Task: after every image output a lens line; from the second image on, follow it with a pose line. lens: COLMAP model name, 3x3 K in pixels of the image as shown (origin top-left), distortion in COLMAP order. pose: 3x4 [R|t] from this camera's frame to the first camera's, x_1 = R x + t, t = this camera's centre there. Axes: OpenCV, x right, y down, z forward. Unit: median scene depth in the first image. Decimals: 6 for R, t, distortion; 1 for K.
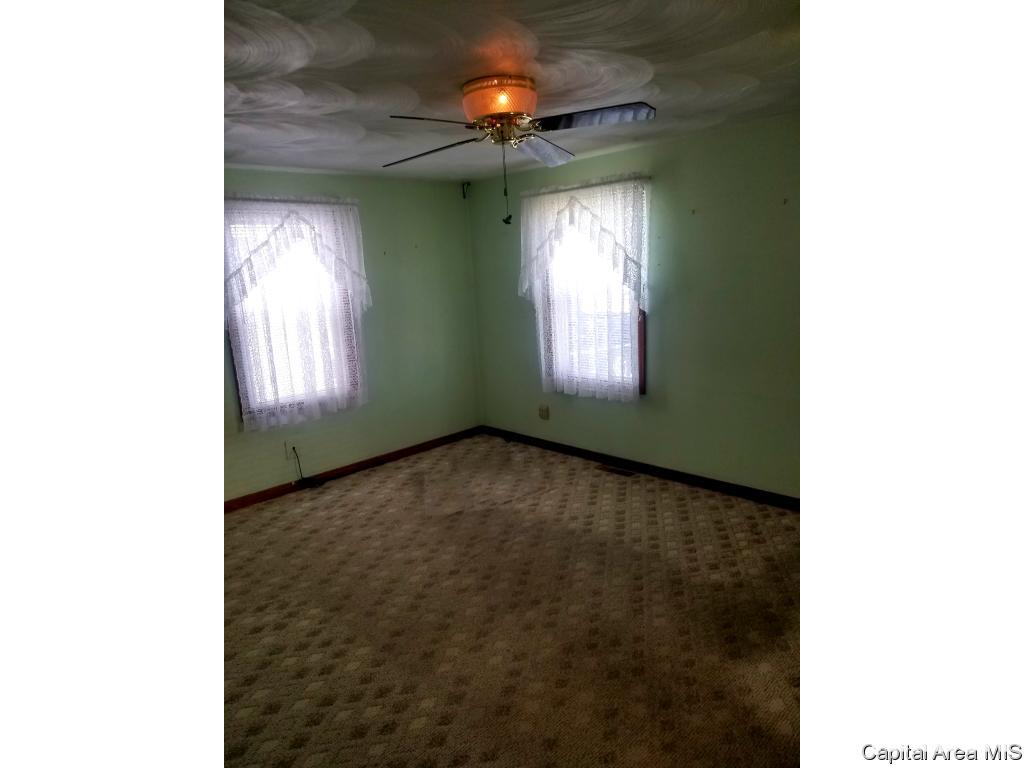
lens RADIAL K [[602.8, 0, 506.1], [0, 602.8, 368.3], [0, 0, 1]] dist [0.074786, -0.130896]
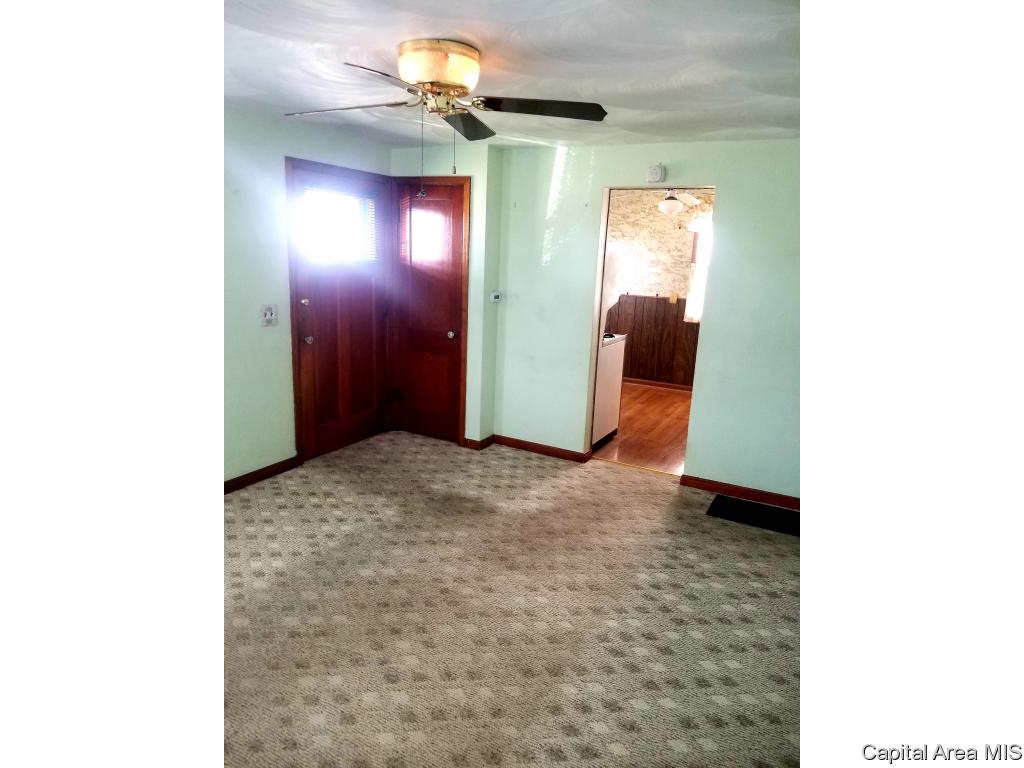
lens RADIAL K [[602.8, 0, 506.1], [0, 602.8, 368.3], [0, 0, 1]] dist [0.074786, -0.130896]
pose [[-0.309089, -0.141891, 0.940389, -0.697344], [0.137122, 0.971827, 0.191704, -0.116510], [-0.941096, 0.188201, -0.280925, 0.902502]]
